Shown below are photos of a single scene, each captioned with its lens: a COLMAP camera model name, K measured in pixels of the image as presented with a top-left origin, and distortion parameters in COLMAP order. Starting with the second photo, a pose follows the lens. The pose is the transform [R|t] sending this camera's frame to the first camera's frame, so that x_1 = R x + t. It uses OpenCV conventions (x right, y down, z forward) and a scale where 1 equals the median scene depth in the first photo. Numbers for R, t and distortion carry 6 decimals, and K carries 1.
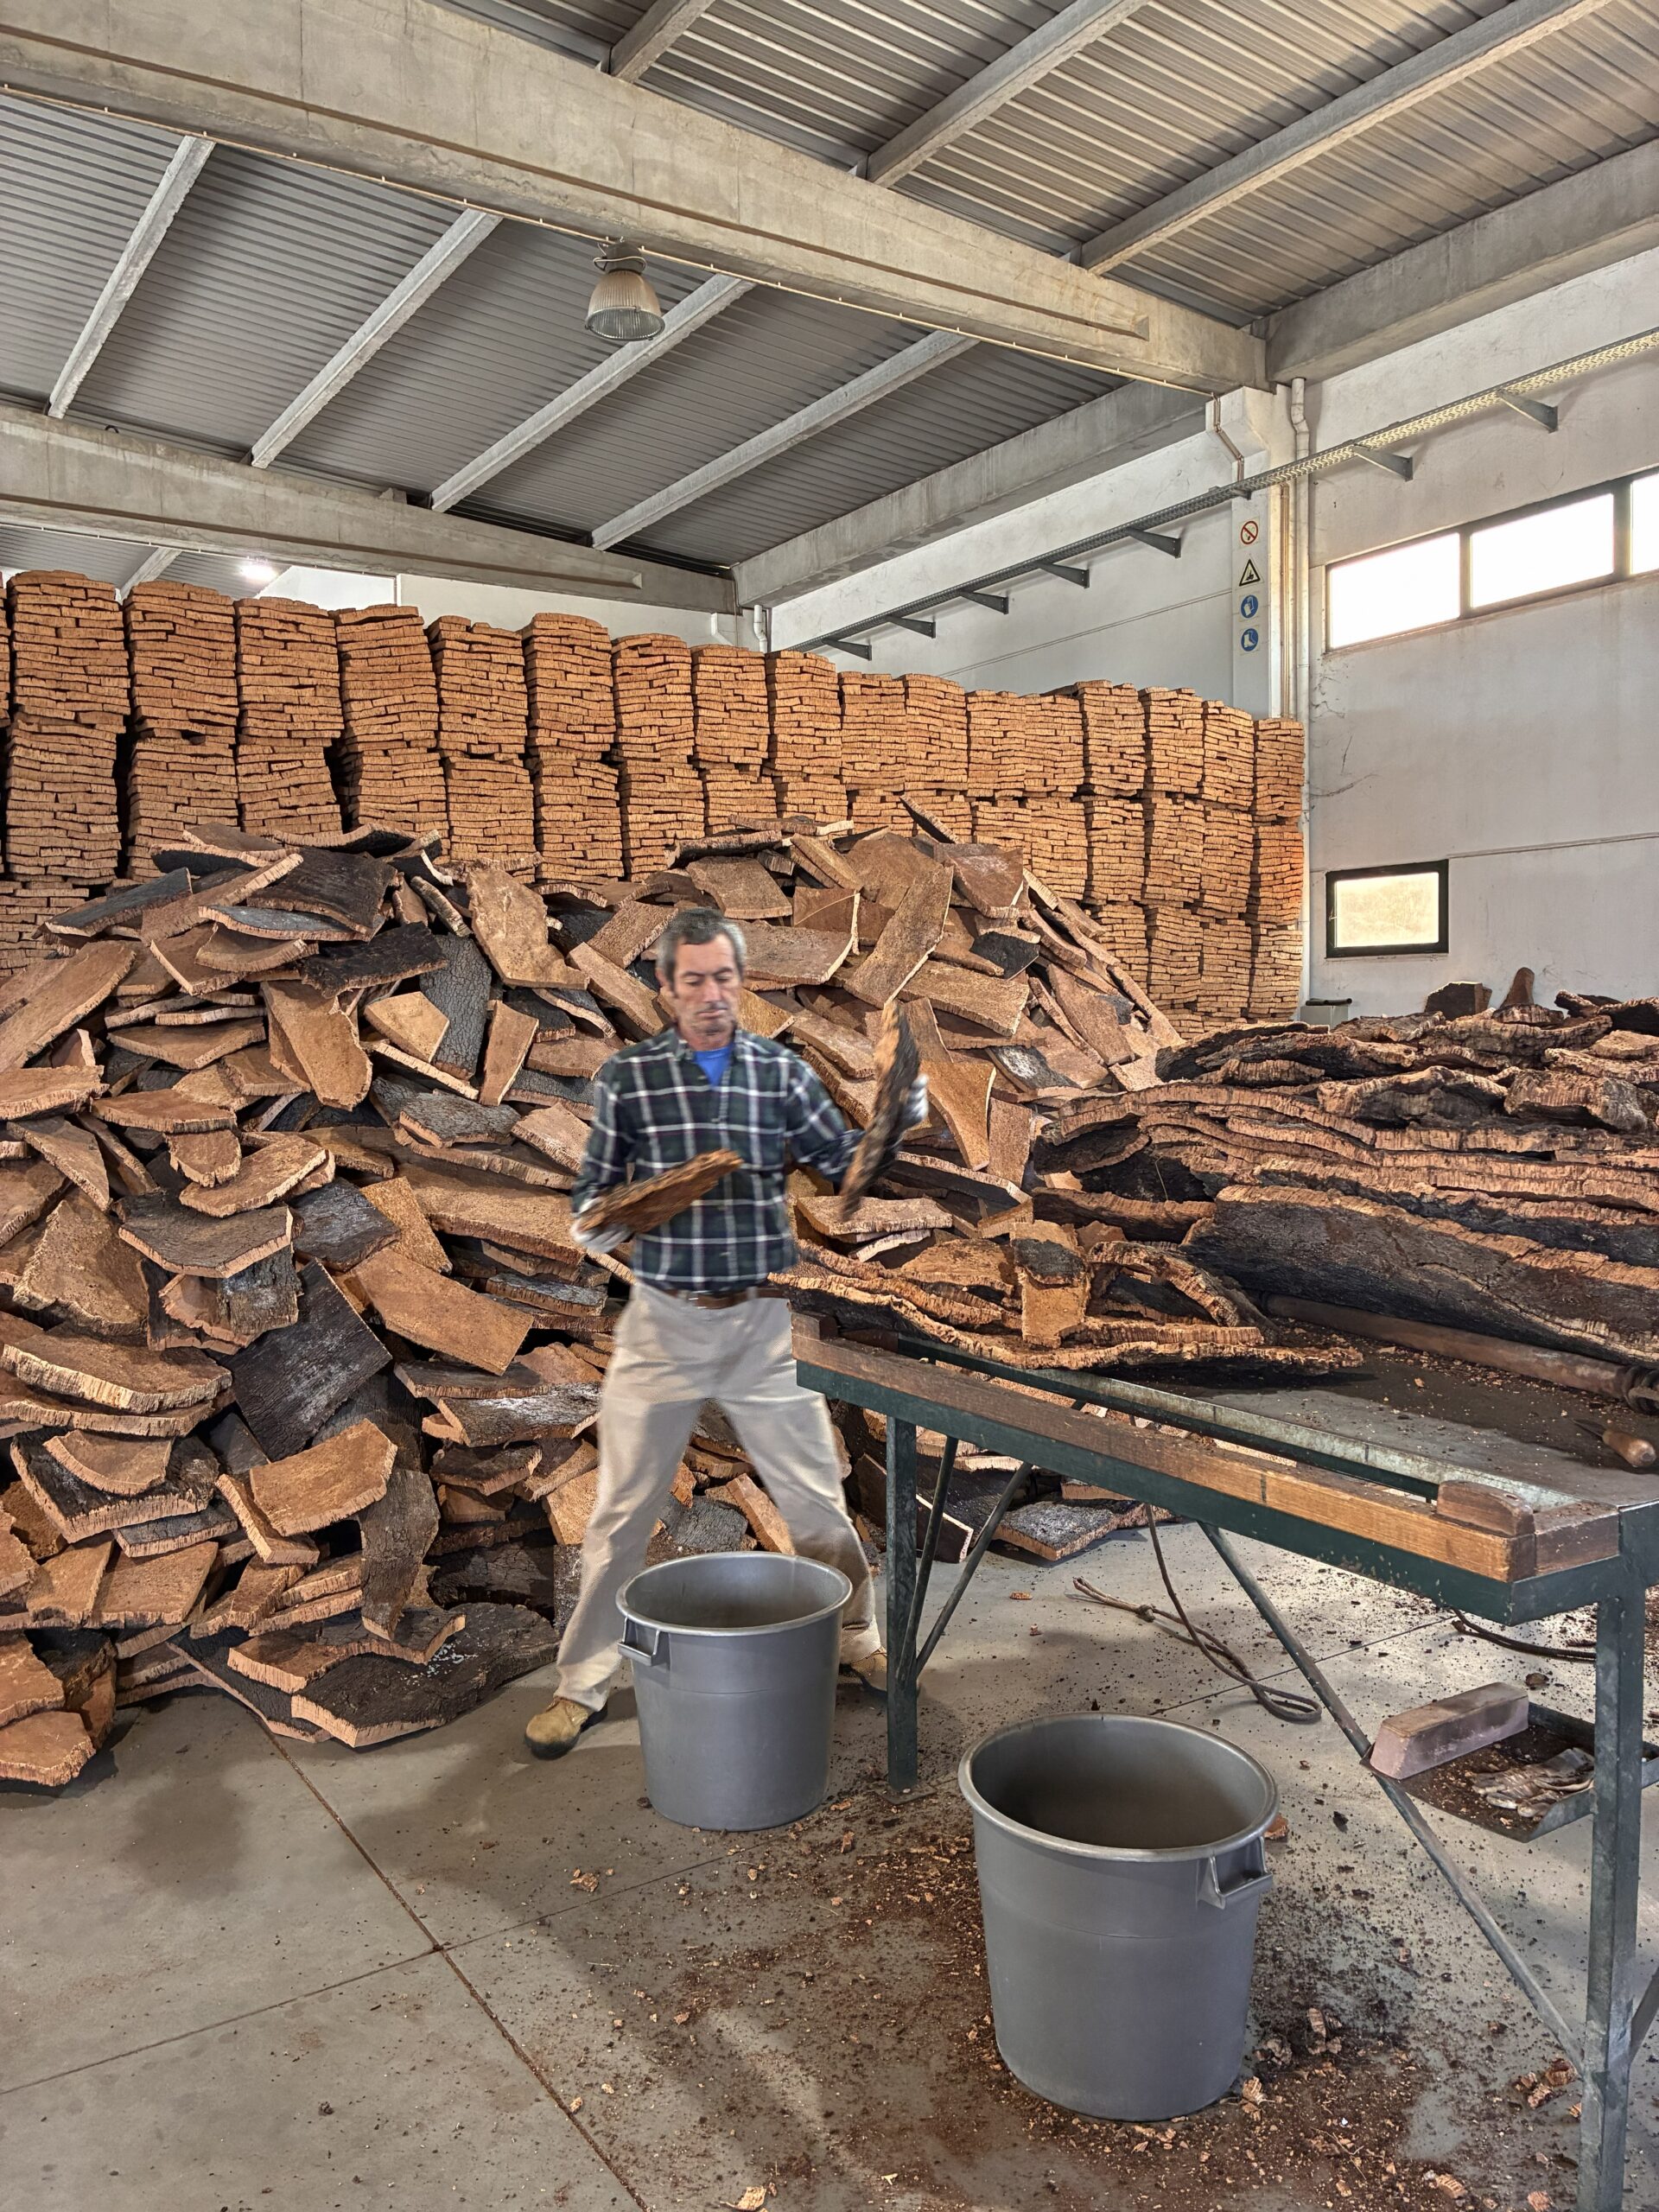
lens RADIAL K [[1683.6, 0, 829.6], [0, 1683.6, 1089.7], [0, 0, 1]] dist [0.030289, -0.025057]
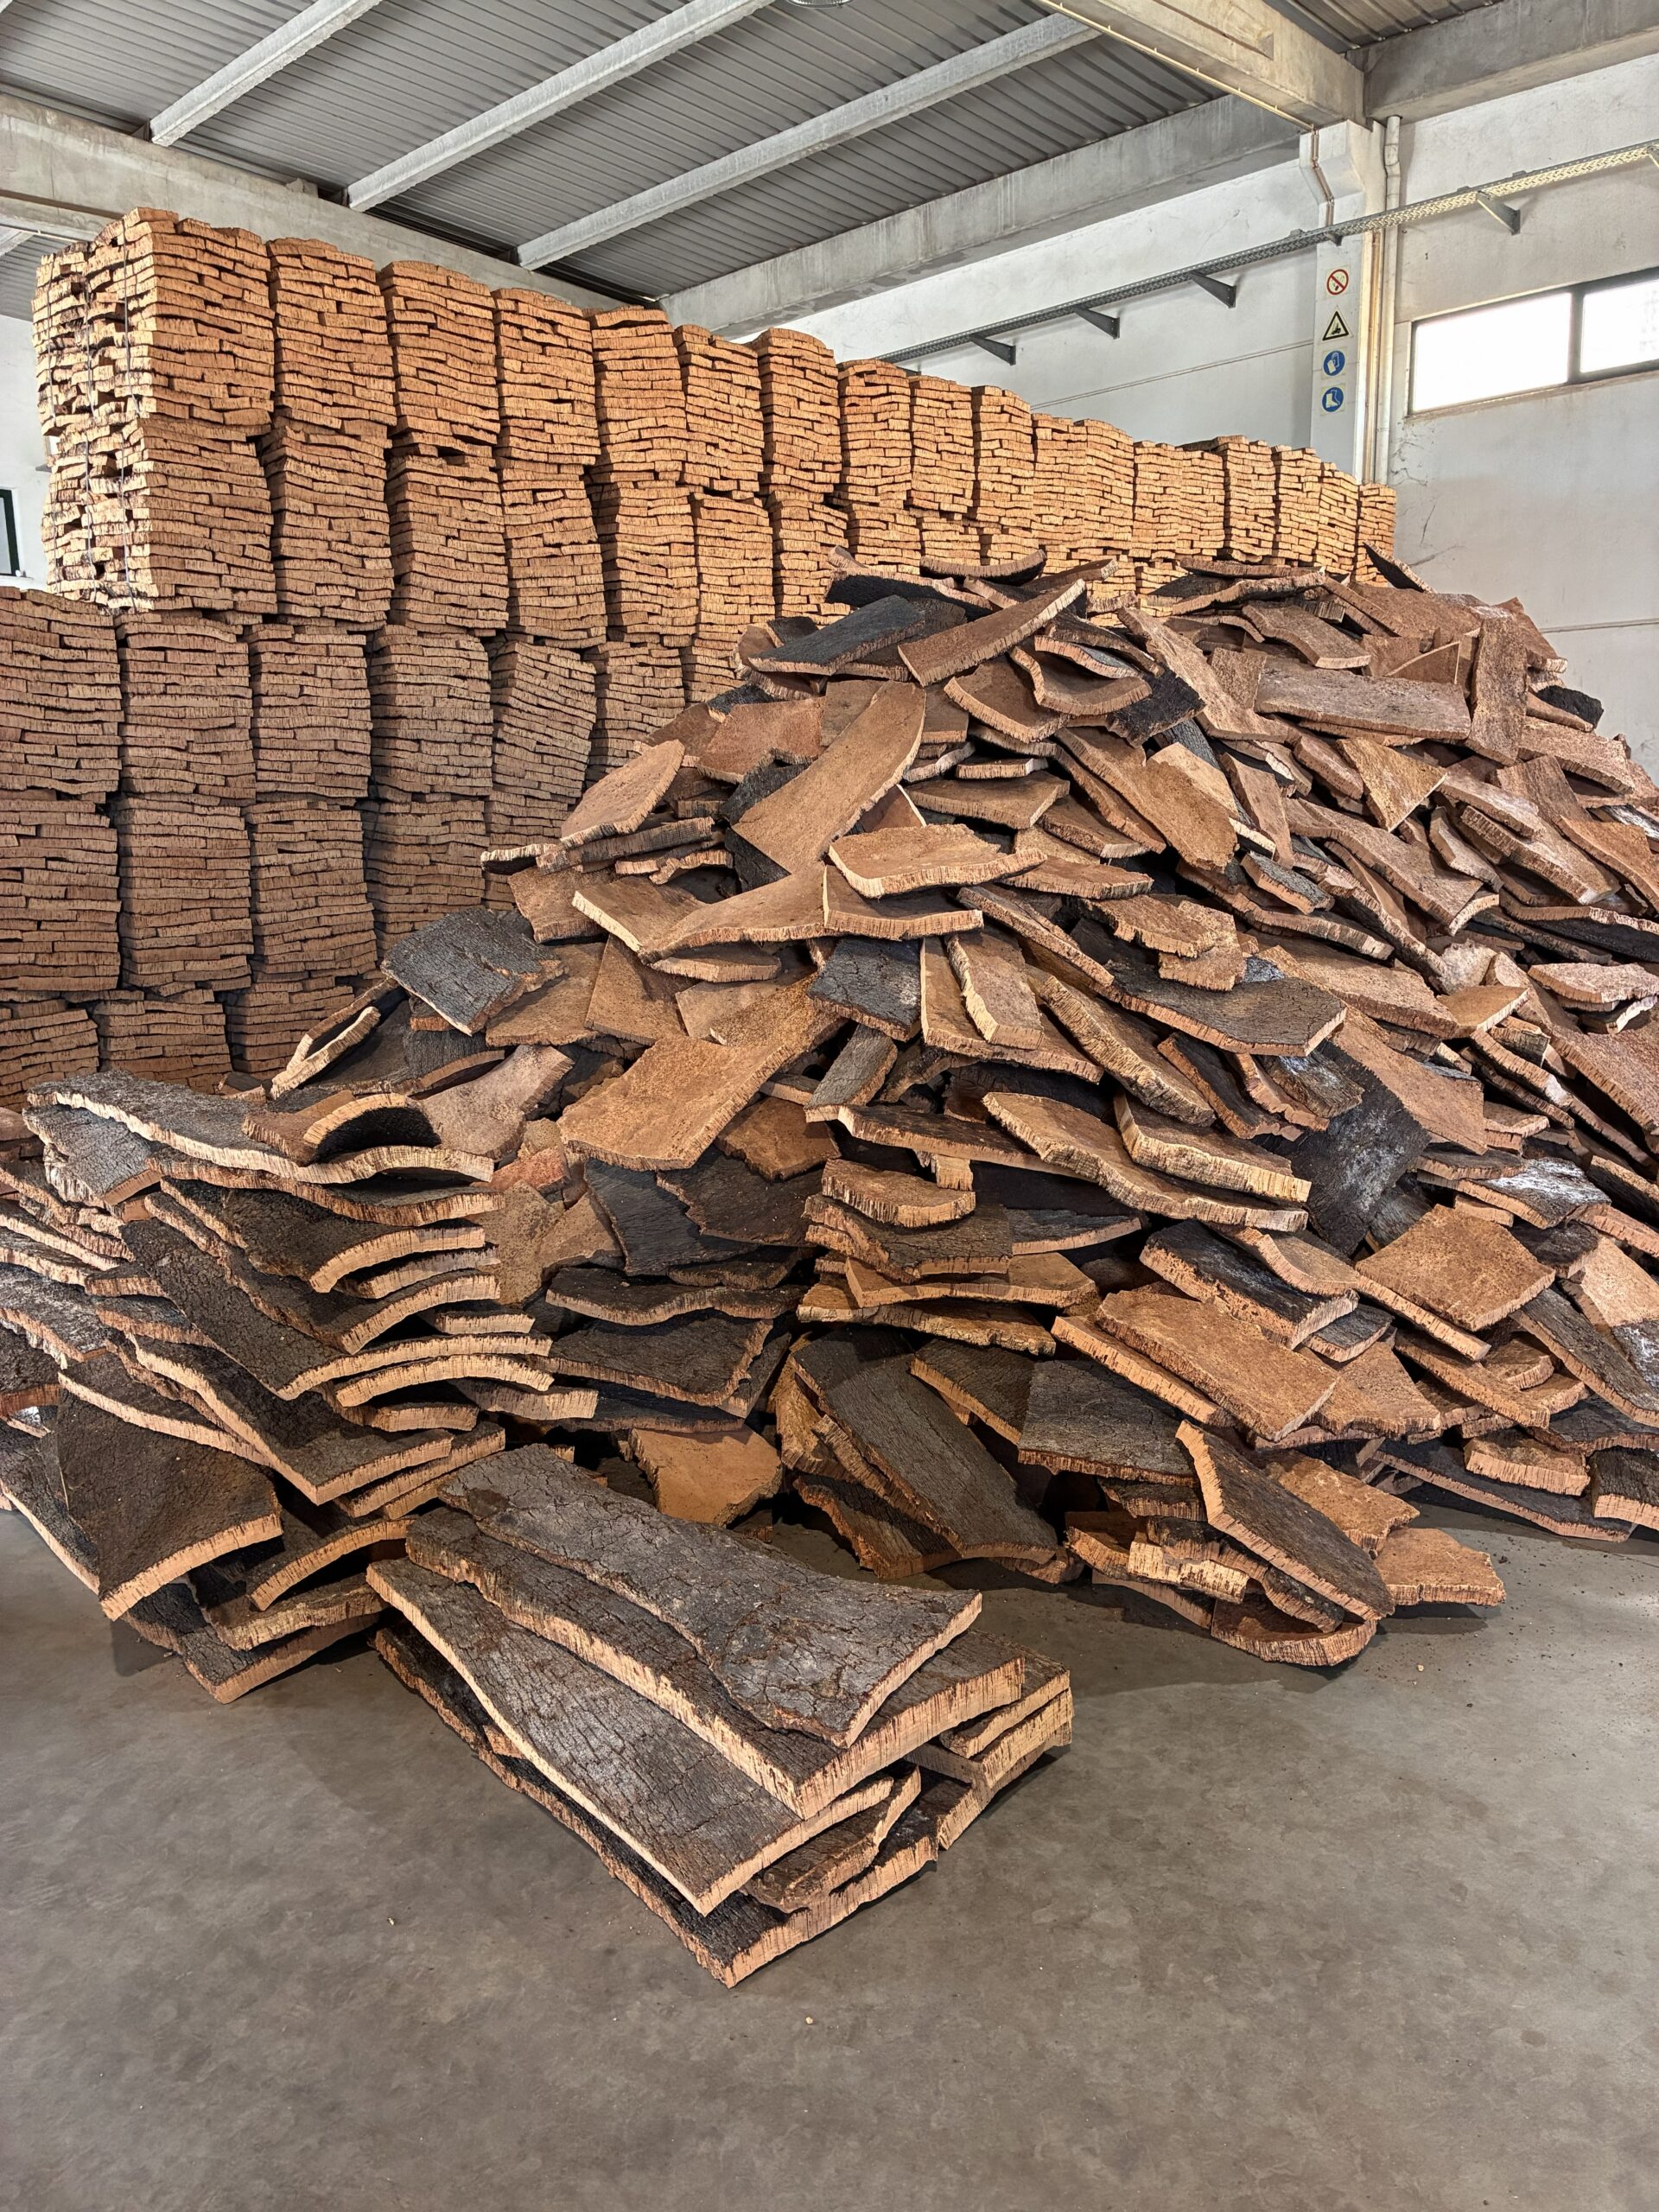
lens RADIAL K [[1692.4, 0, 829.5], [0, 1692.4, 1106.0], [0, 0, 1]] dist [0.020727, 0.003379]
pose [[0.980425, -0.036690, 0.193443, -0.364330], [0.011294, 0.991346, 0.130787, 0.007892], [-0.196568, -0.126042, 0.972355, 0.079740]]
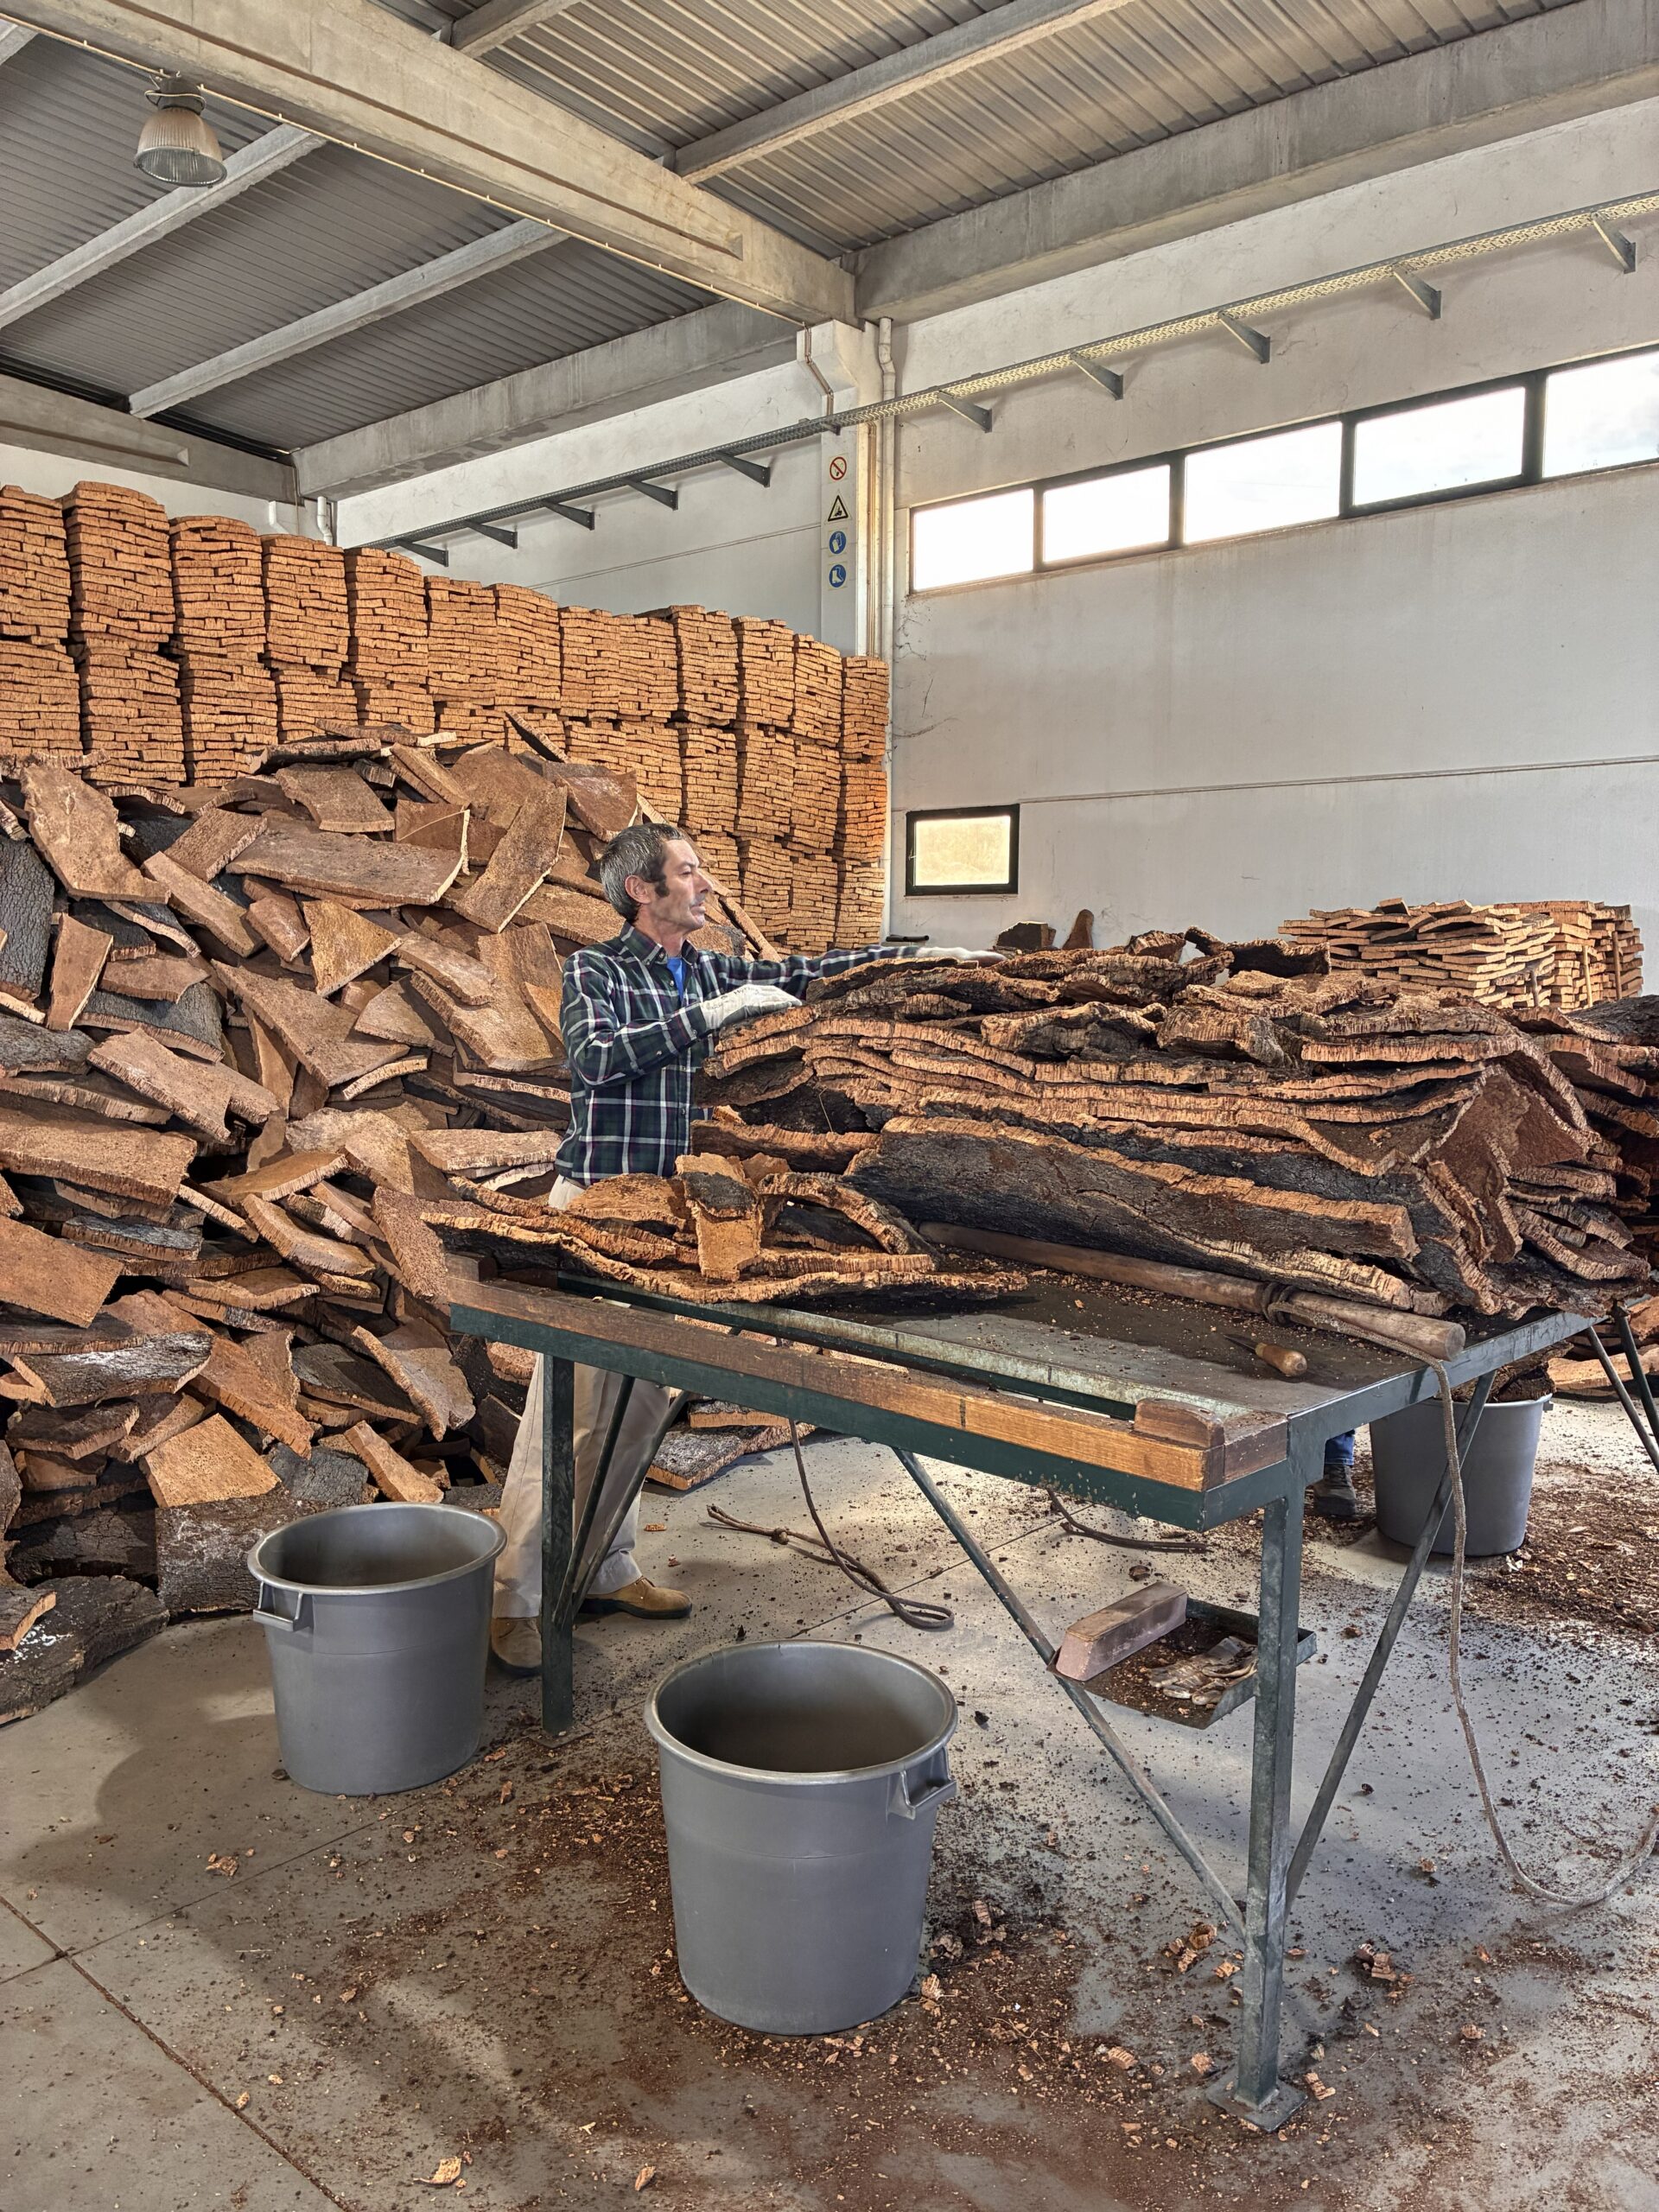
lens RADIAL K [[1687.3, 0, 835.4], [0, 1687.3, 1101.9], [0, 0, 1]] dist [0.023271, -0.002820]
pose [[0.966497, -0.001740, 0.256674, -0.019799], [-0.010784, 0.998819, 0.047378, 0.000082], [-0.256453, -0.048558, 0.965336, 0.010699]]
